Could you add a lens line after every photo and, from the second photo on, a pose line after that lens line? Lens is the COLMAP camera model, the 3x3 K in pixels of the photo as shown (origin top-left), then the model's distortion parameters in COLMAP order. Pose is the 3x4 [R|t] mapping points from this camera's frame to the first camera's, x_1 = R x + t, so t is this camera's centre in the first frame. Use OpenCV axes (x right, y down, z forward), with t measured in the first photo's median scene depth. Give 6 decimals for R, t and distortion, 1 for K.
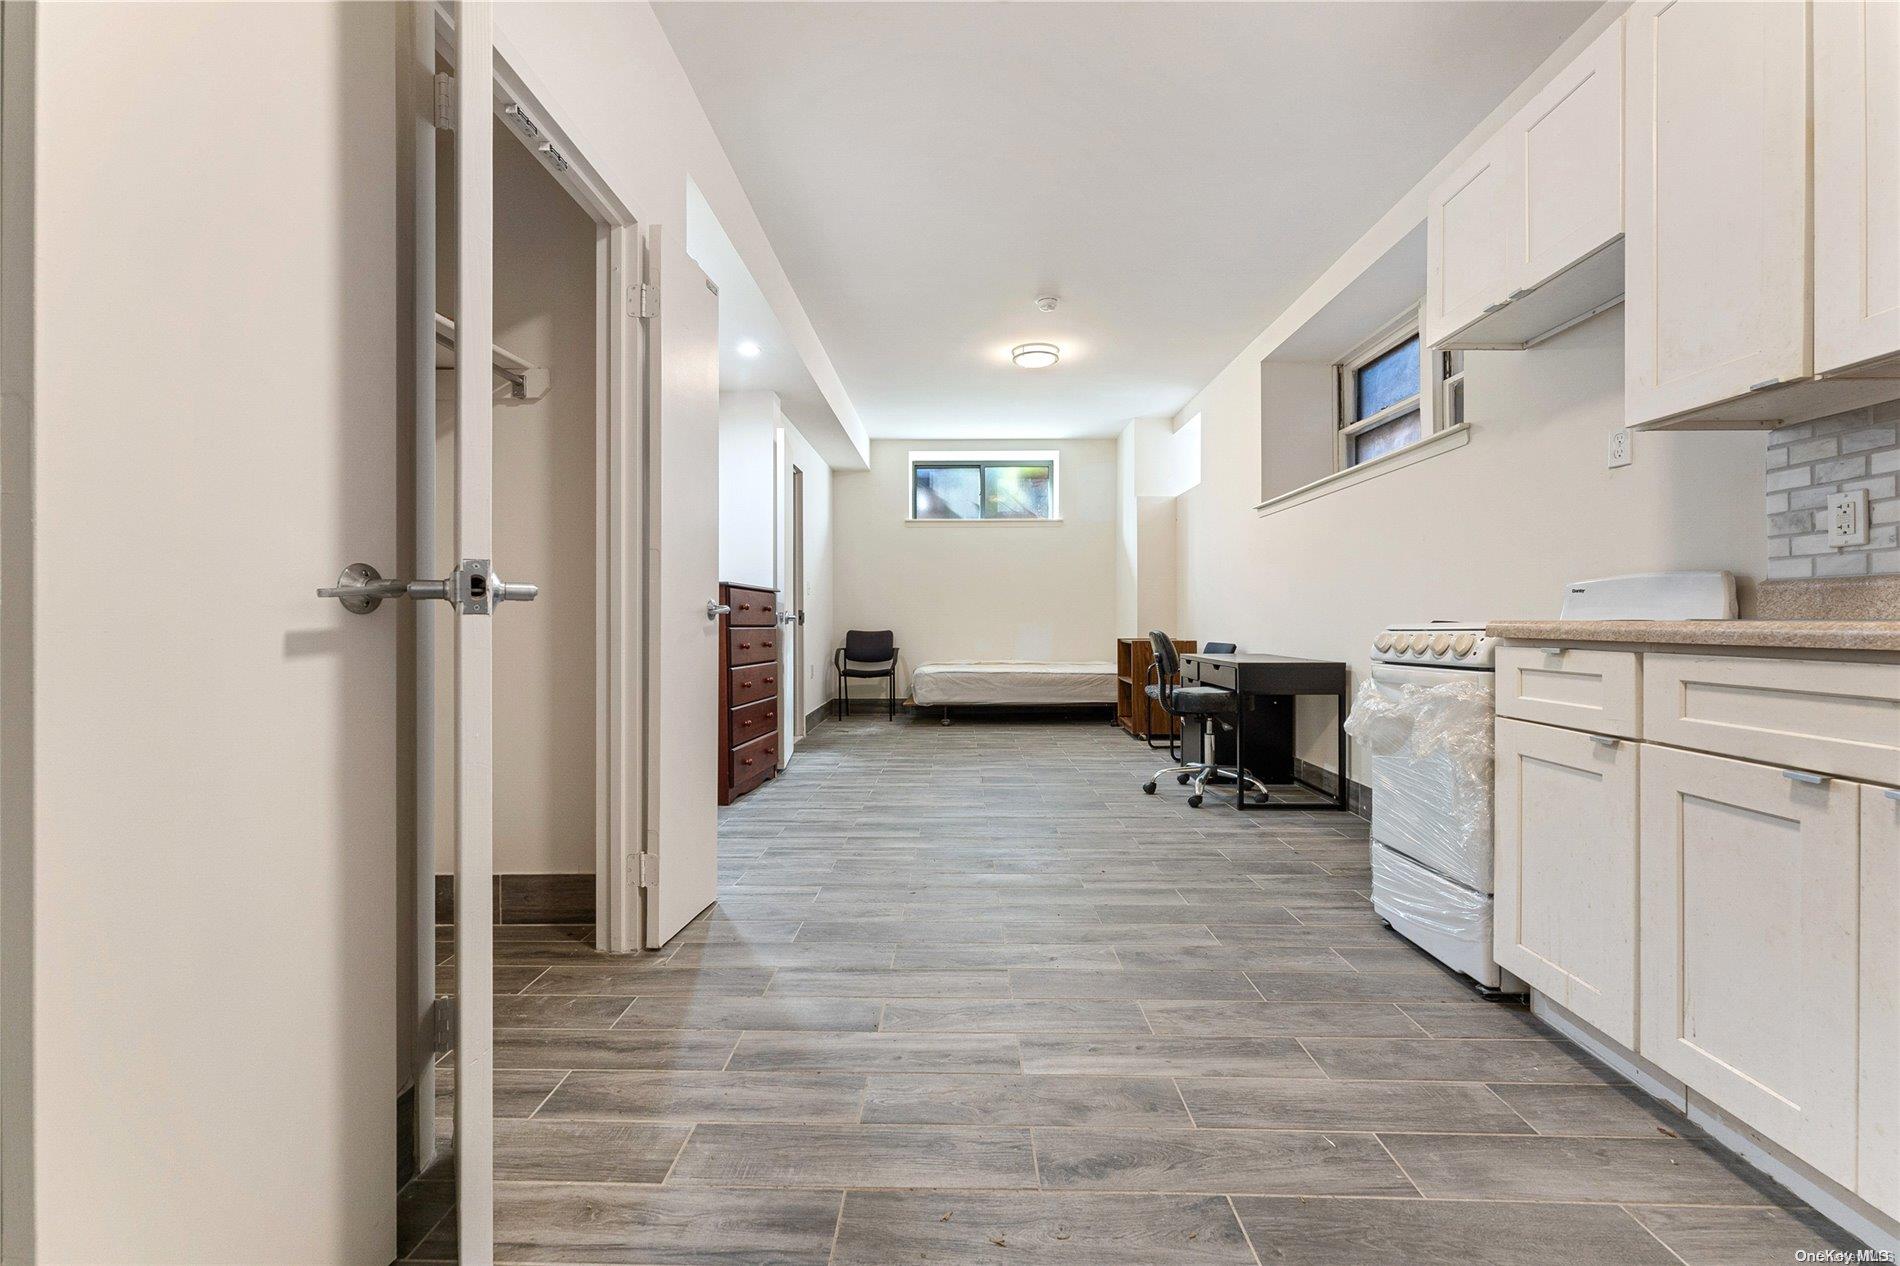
lens RADIAL K [[762.6, 0, 932.2], [0, 762.6, 612.5], [0, 0, 1]] dist [0.000613, -0.000370]
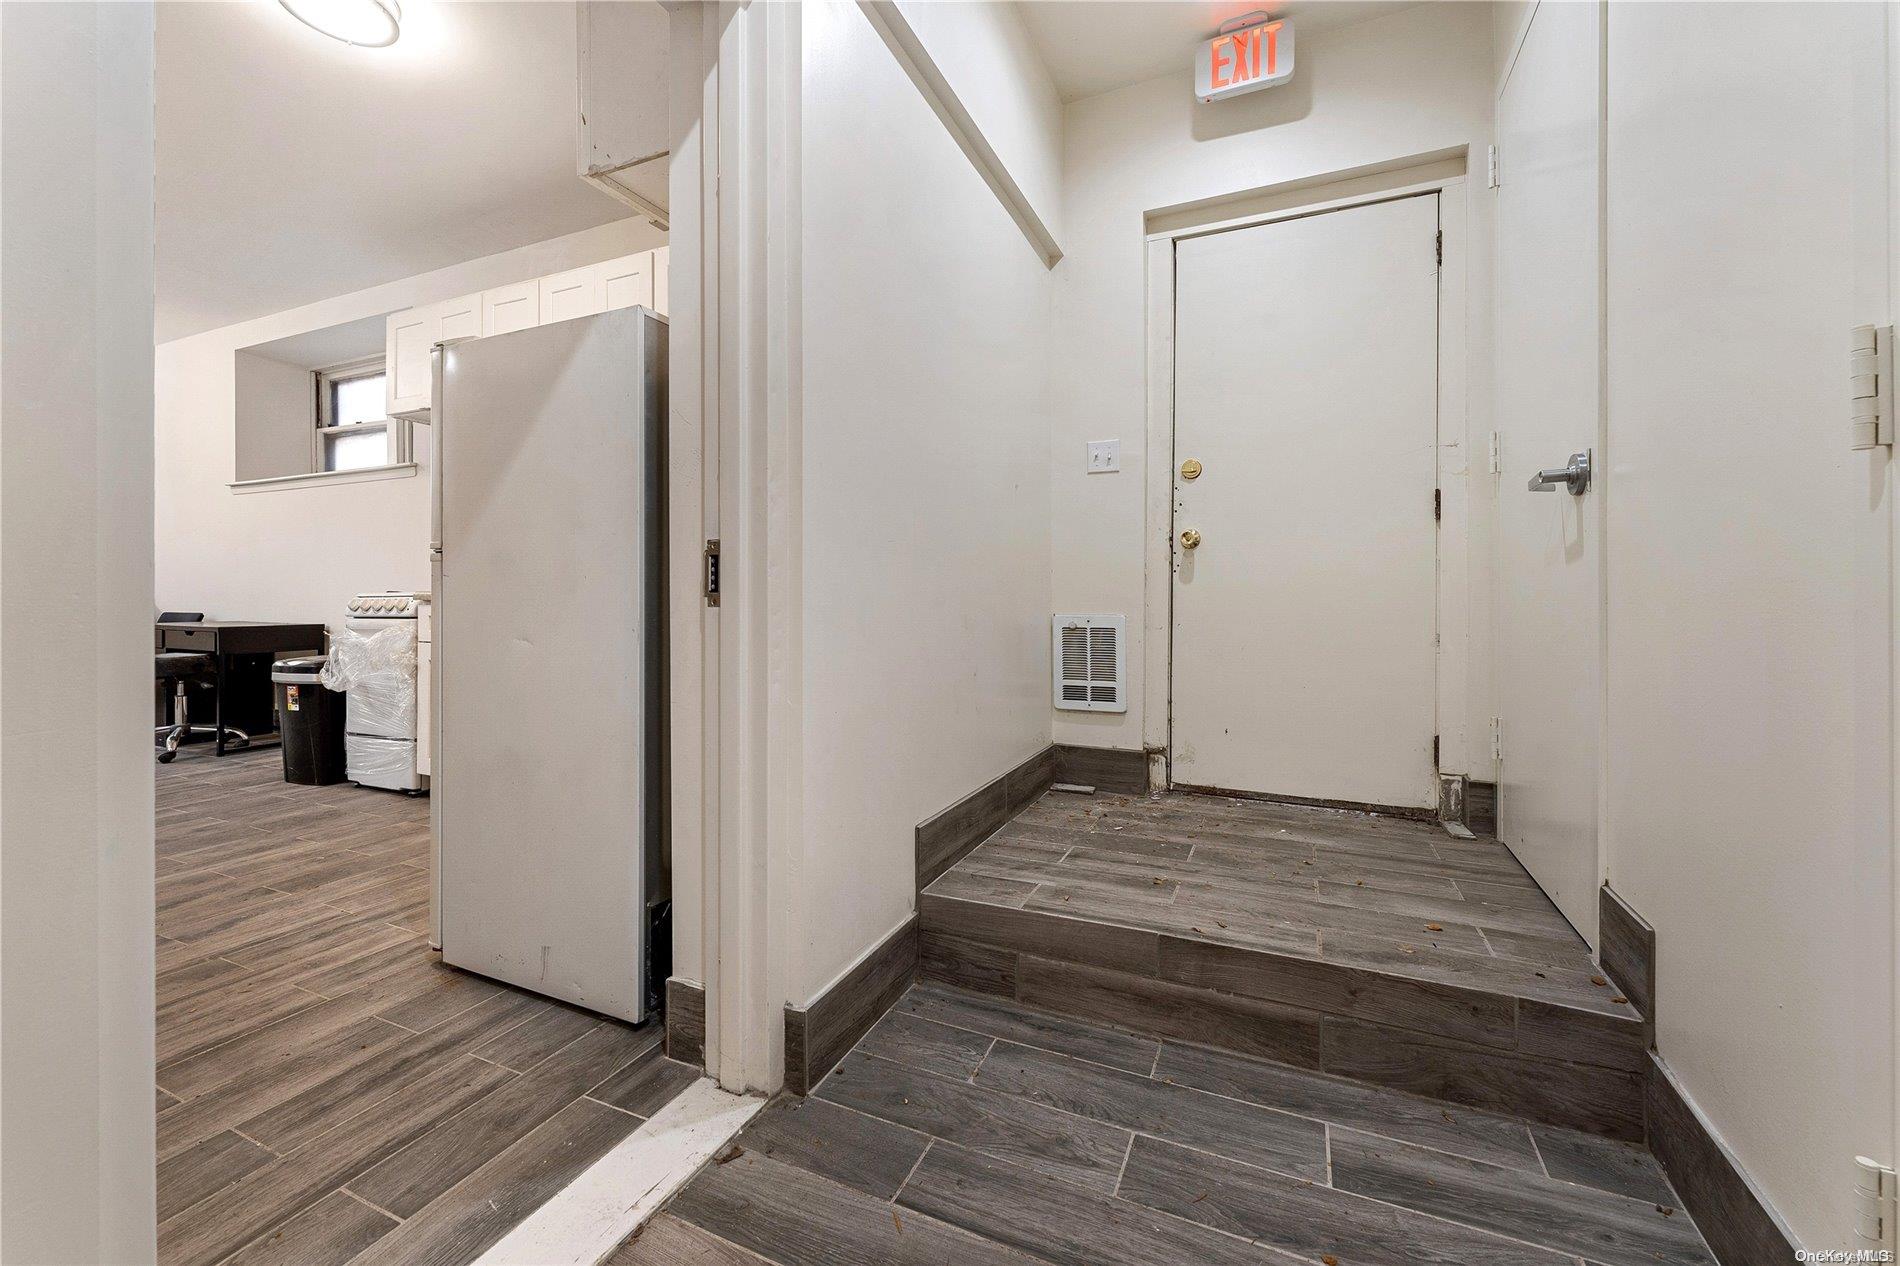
lens RADIAL K [[773.0, 0, 948.4], [0, 773.0, 611.3], [0, 0, 1]] dist [-0.001722, 0.000016]
pose [[0.378819, -0.012605, 0.925385, -0.299377], [-0.018241, 0.999611, 0.021084, -0.002175], [-0.925291, -0.024867, 0.378442, -0.527736]]
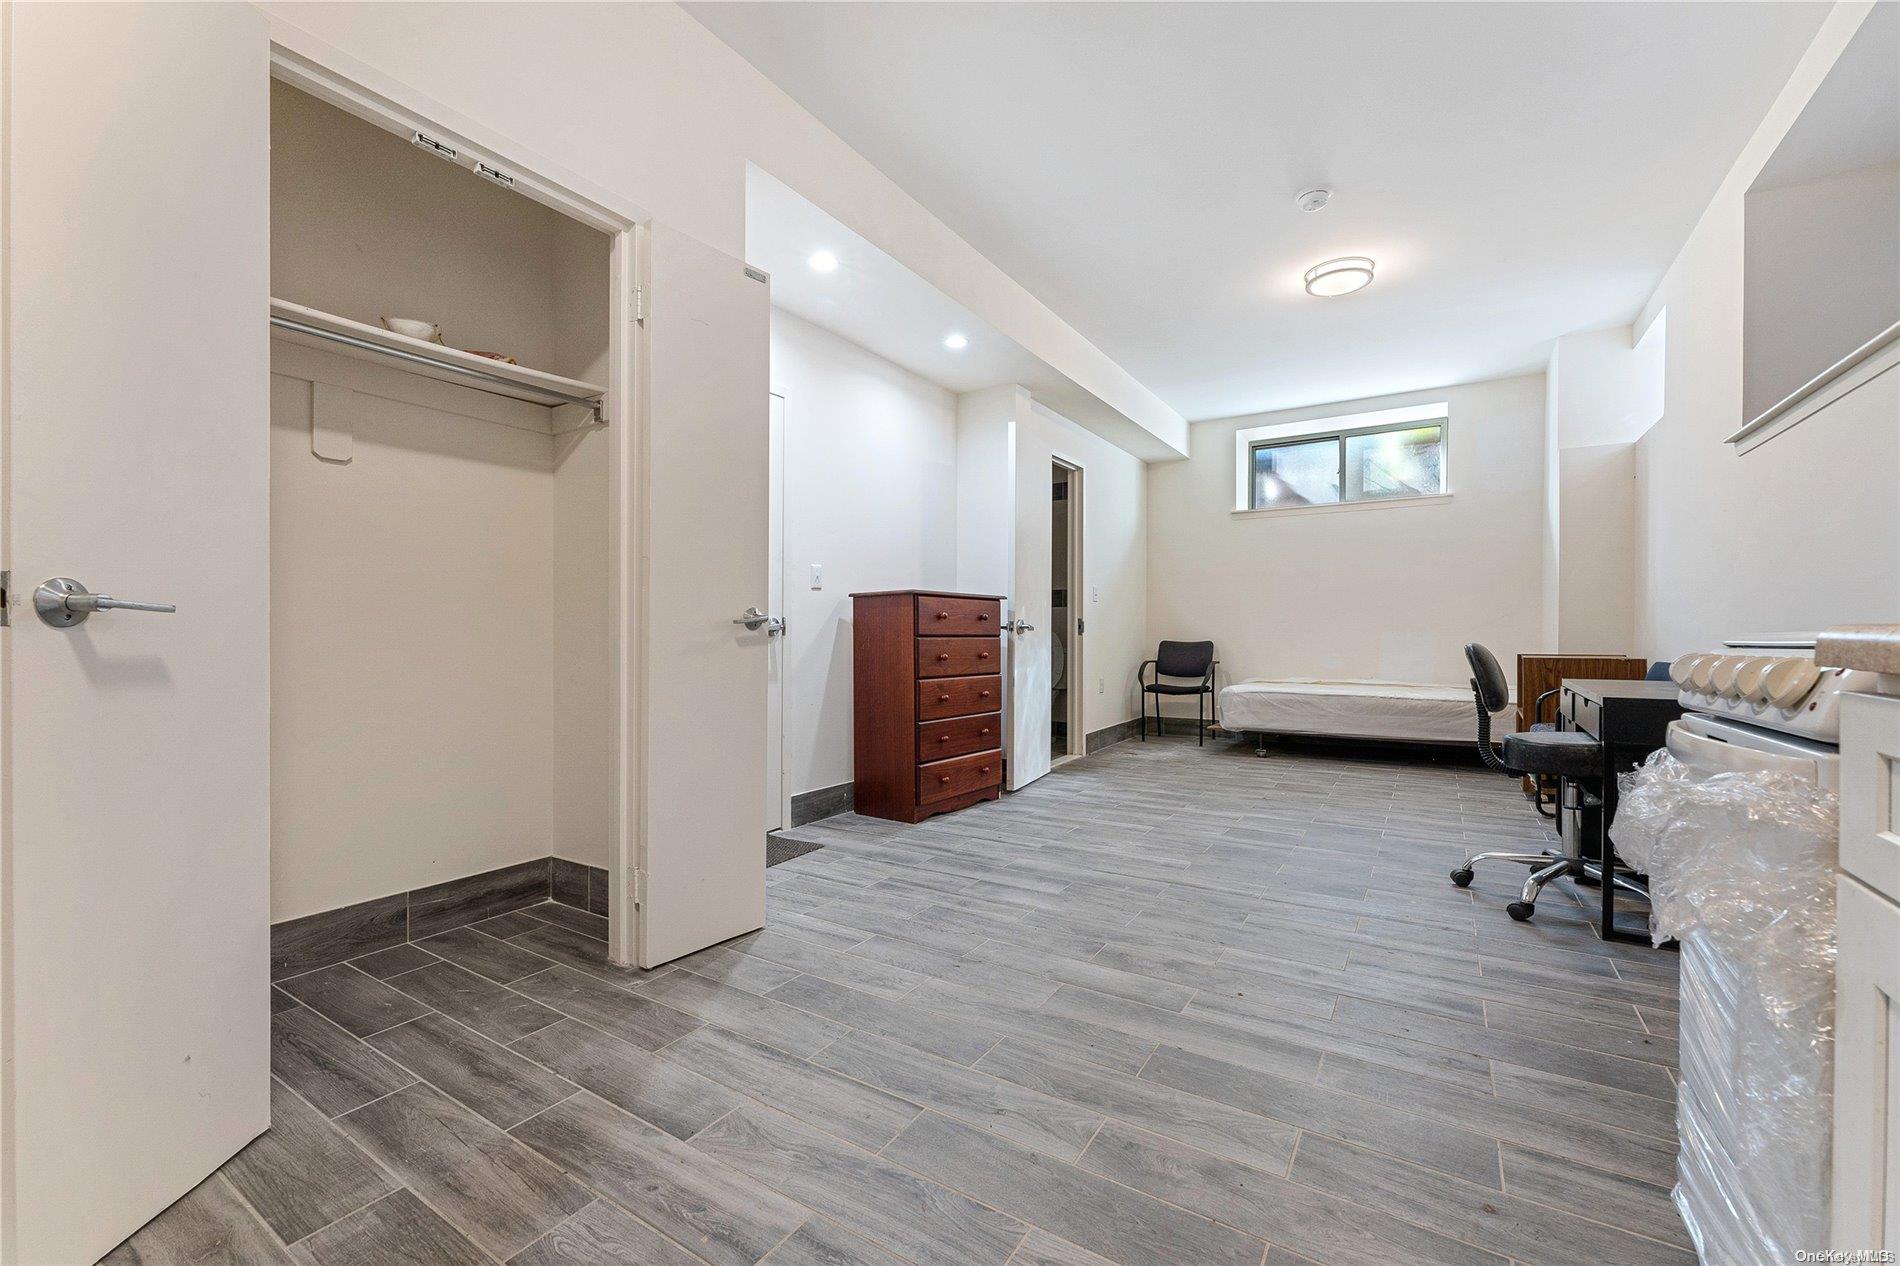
lens RADIAL K [[761.8, 0, 944.5], [0, 761.8, 630.2], [0, 0, 1]] dist [0.000641, -0.000185]
pose [[0.856737, -0.003575, -0.515742, 0.321681], [0.008965, 0.999928, 0.007962, 0.003677], [0.515676, -0.011445, 0.856707, 0.255367]]
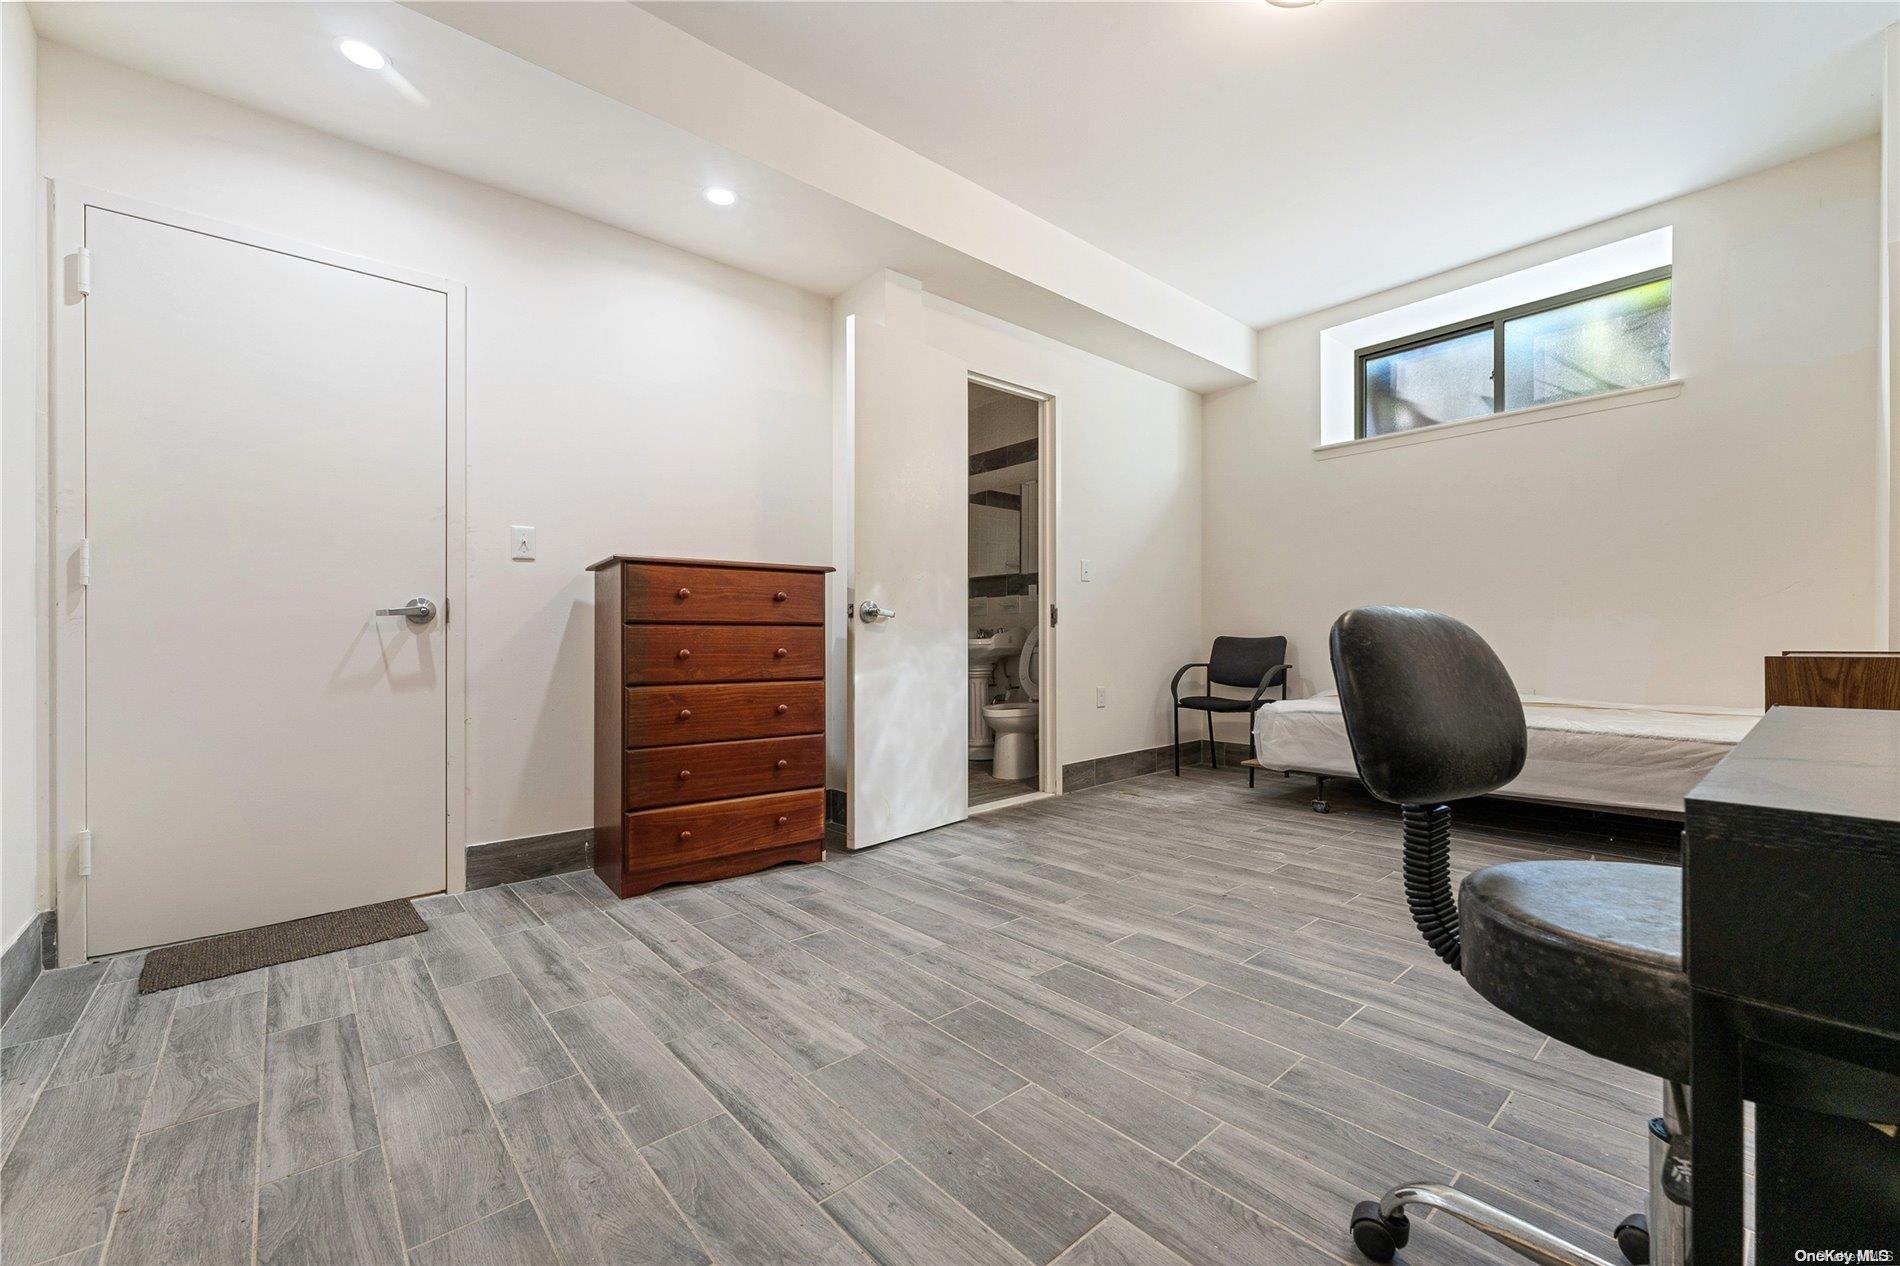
lens RADIAL K [[761.8, 0, 944.5], [0, 761.8, 630.2], [0, 0, 1]] dist [0.000641, -0.000185]
pose [[0.679938, -0.014580, -0.733125, 0.498055], [0.018150, 0.999831, -0.003051, 0.038730], [0.733045, -0.011232, 0.680087, 0.957701]]
